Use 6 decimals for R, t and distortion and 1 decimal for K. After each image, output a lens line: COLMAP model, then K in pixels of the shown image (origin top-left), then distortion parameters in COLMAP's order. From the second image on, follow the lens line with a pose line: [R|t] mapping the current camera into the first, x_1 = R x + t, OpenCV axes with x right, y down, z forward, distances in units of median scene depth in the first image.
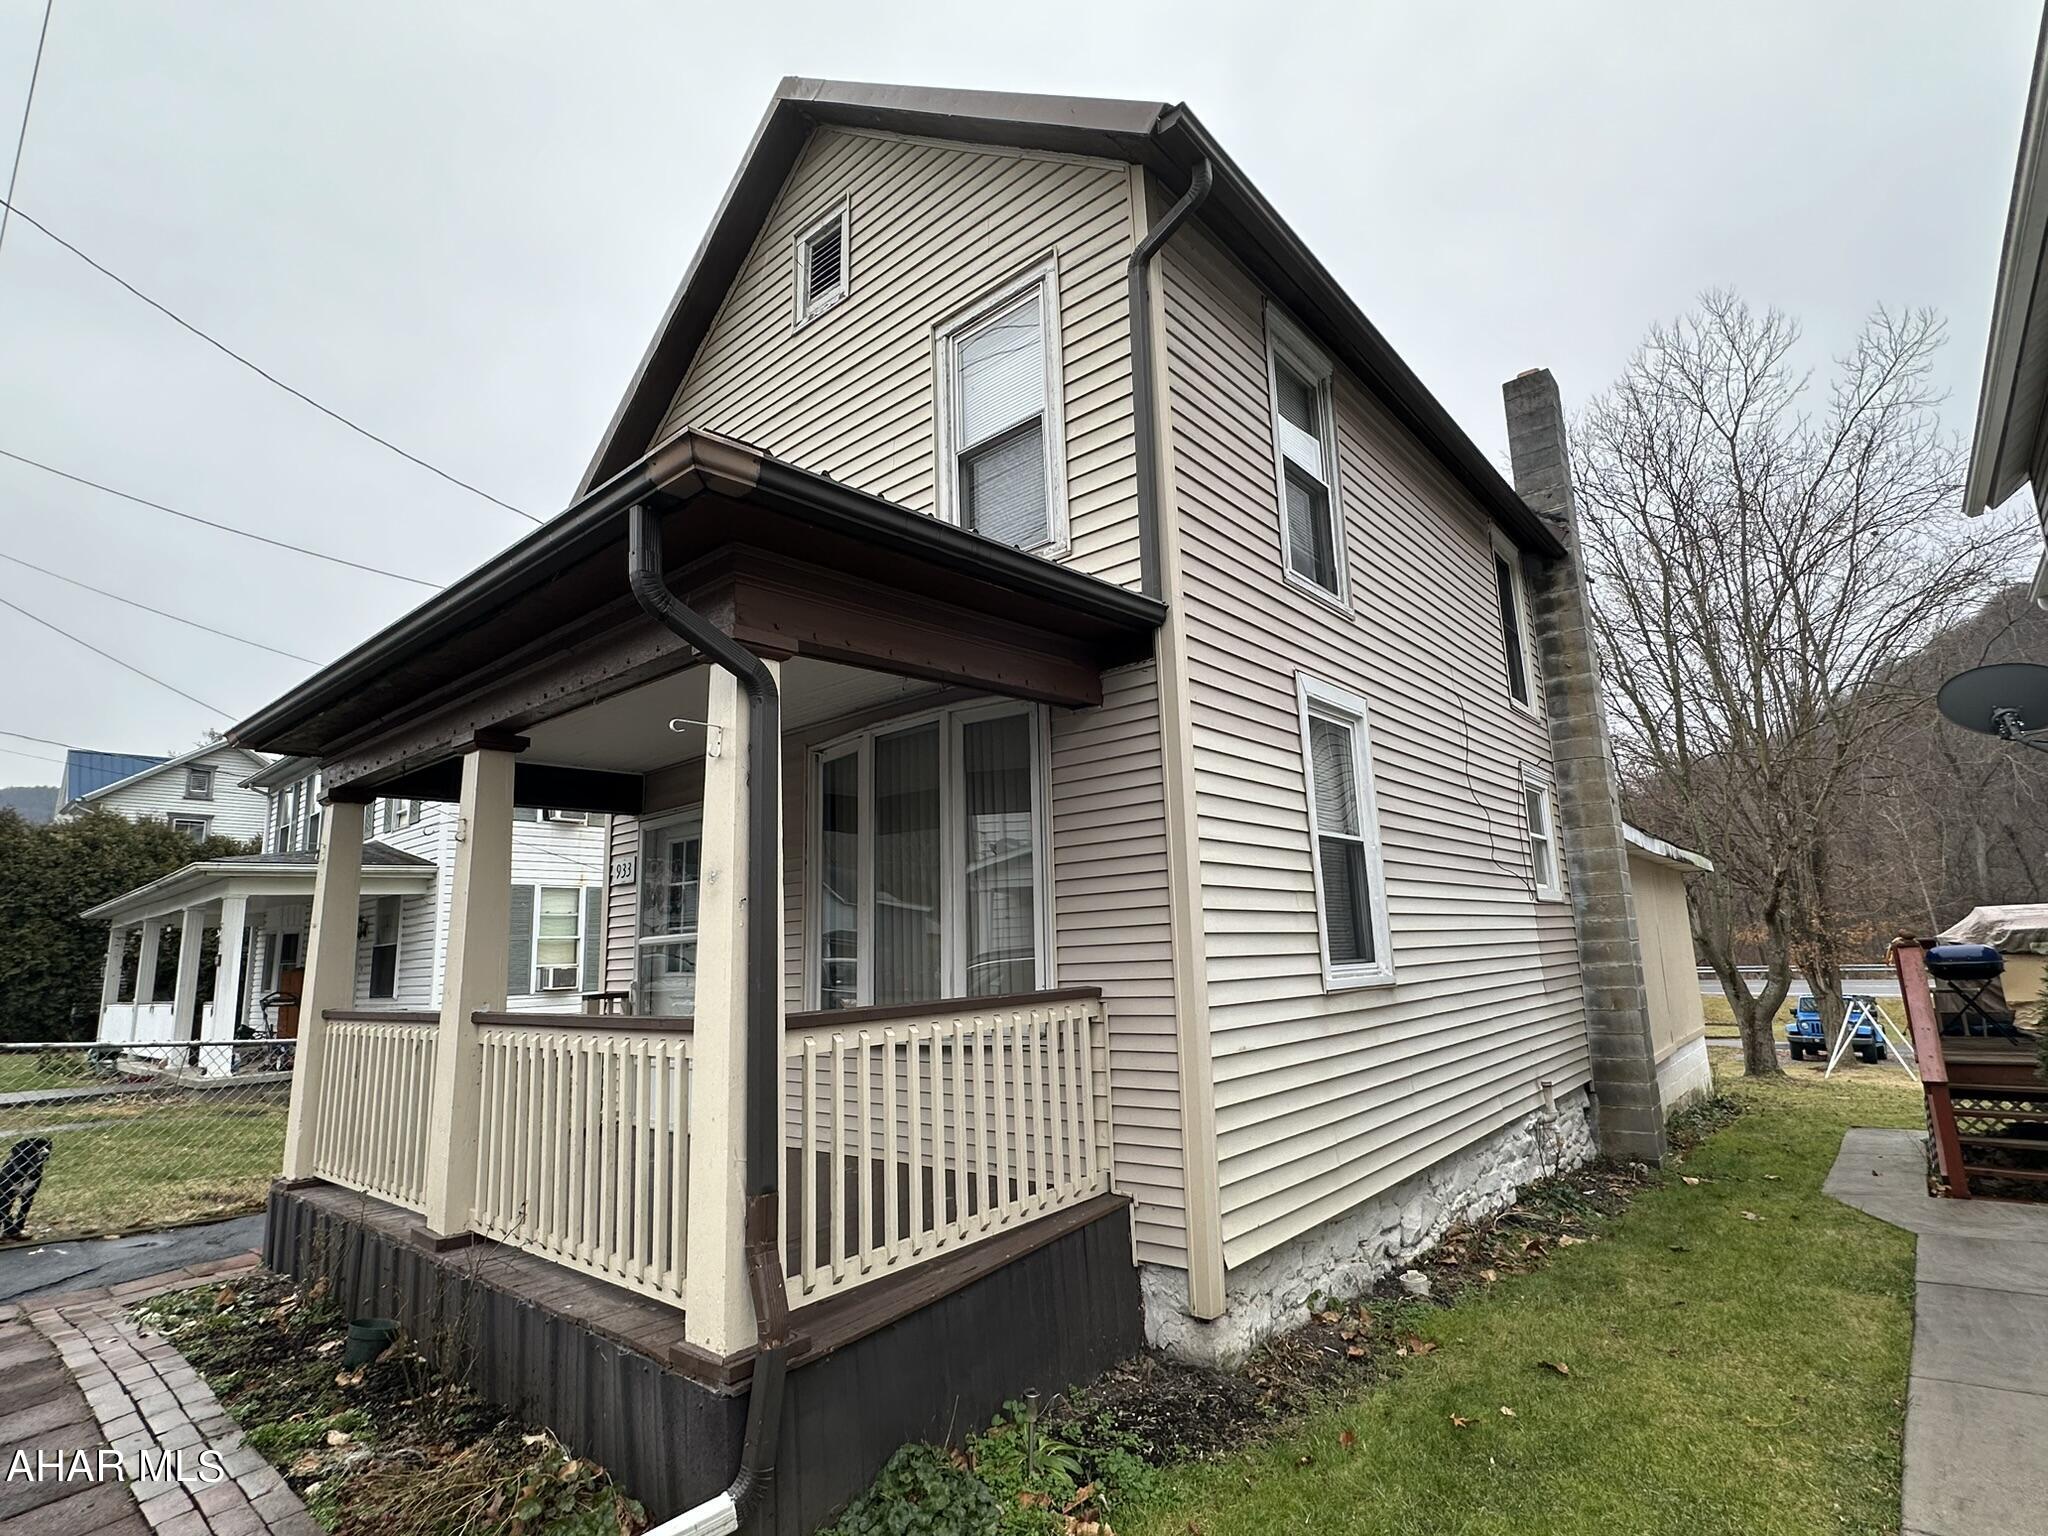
lens RADIAL K [[1002.6, 0, 1024.9], [0, 1002.6, 778.5], [0, 0, 1]] dist [-0.000658, 0.000955]
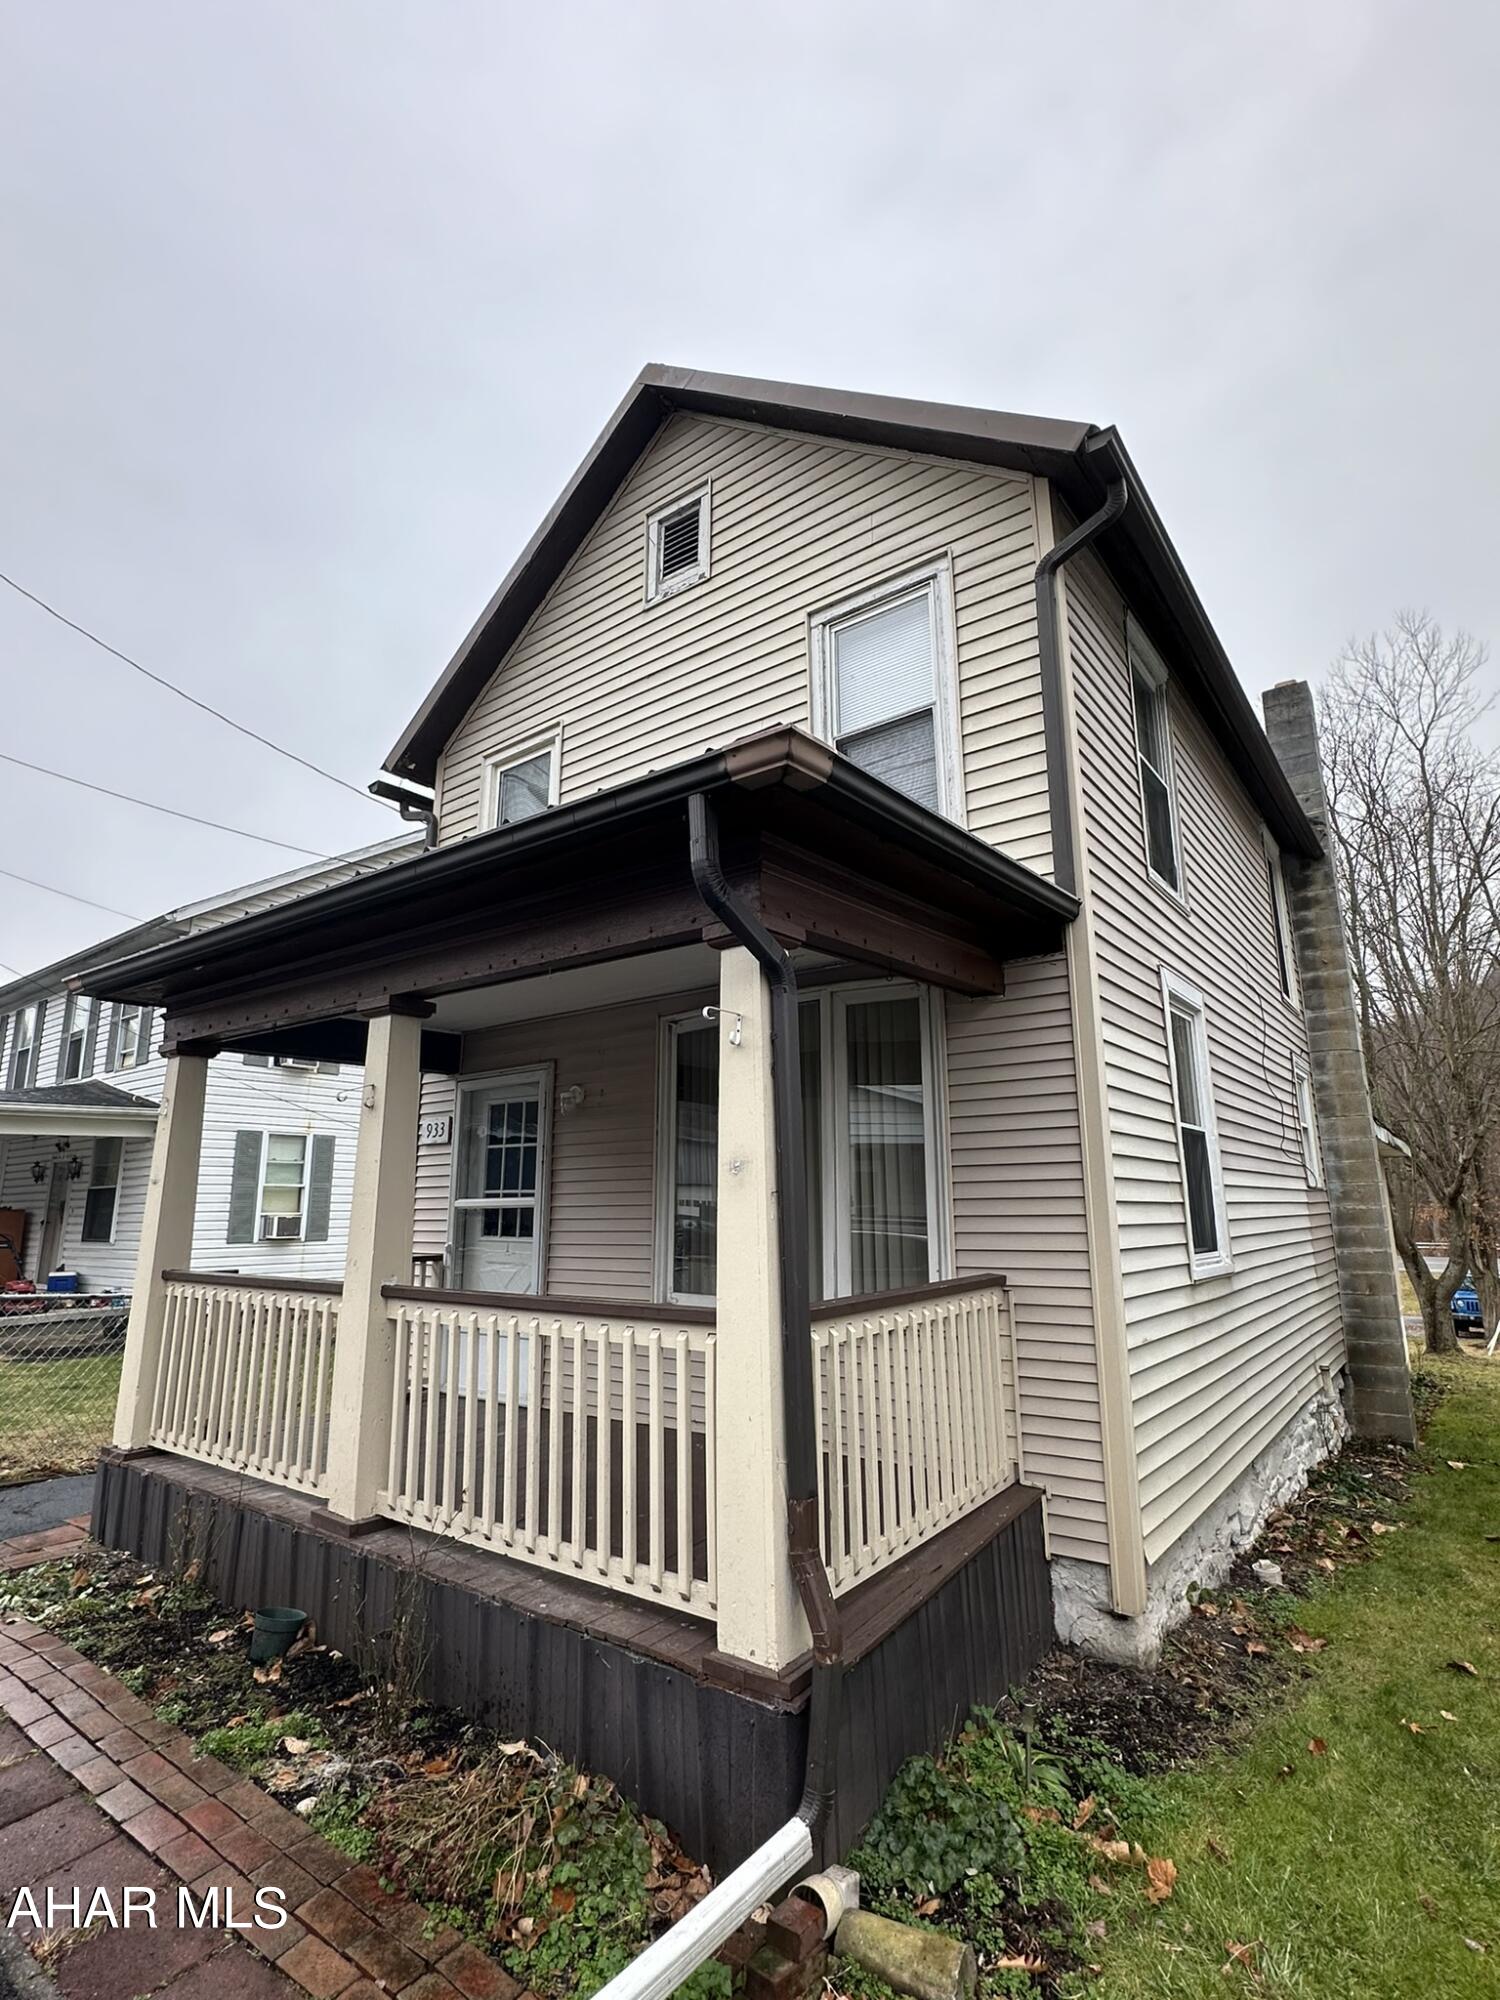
lens RADIAL K [[981.5, 0, 750.0], [0, 981.5, 1000.0], [0, 0, 1]] dist [0.000166, 0.000026]
pose [[0.997676, 0.042091, 0.053582, -0.217626], [-0.040124, 0.998500, -0.037264, -0.018693], [-0.055070, 0.035028, 0.997868, 0.016398]]
